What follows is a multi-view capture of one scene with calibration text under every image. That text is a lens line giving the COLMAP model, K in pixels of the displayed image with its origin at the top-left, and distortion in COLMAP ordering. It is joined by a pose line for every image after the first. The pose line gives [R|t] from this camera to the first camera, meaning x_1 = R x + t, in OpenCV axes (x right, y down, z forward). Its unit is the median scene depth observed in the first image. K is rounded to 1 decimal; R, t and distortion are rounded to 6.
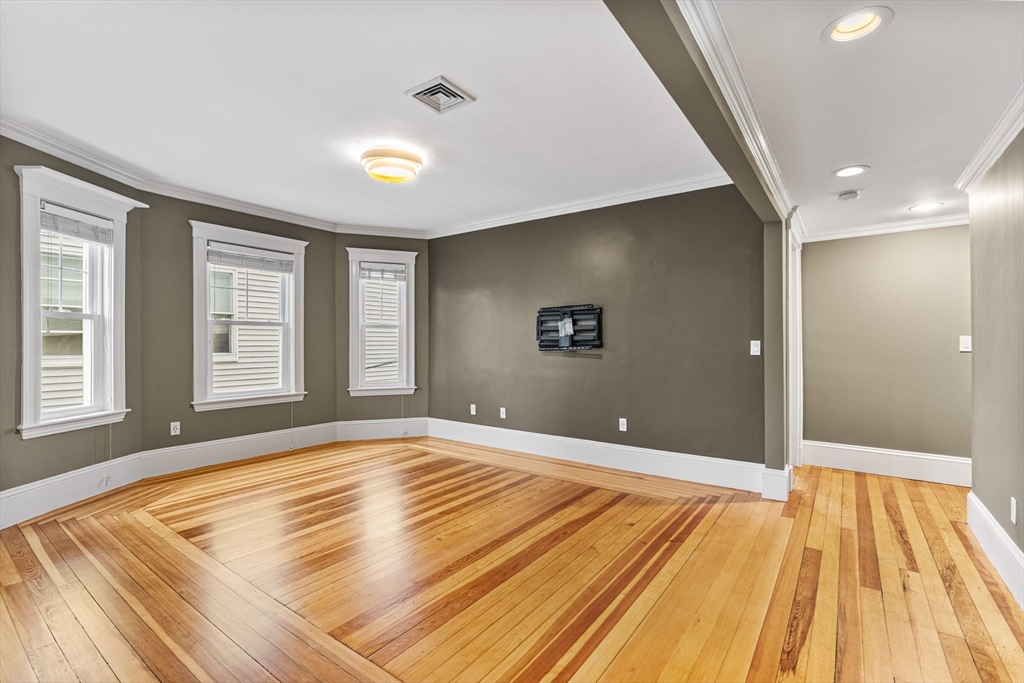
lens RADIAL K [[476.1, 0, 501.1], [0, 476.1, 346.7], [0, 0, 1]] dist [0.000167, -0.000021]
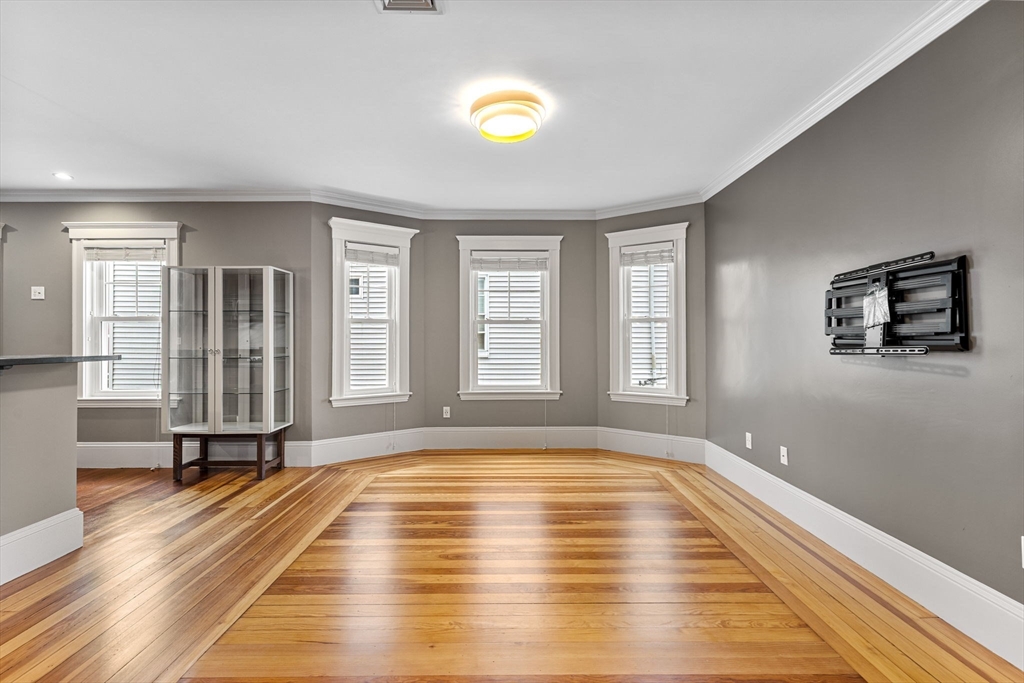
lens RADIAL K [[437.4, 0, 512.0], [0, 437.4, 341.5], [0, 0, 1]] dist [-0.000688, -0.000109]
pose [[0.598820, 0.000789, -0.800883, 0.272518], [-0.003801, 0.999991, -0.001857, -0.004114], [0.800875, 0.004156, 0.598817, 0.436551]]
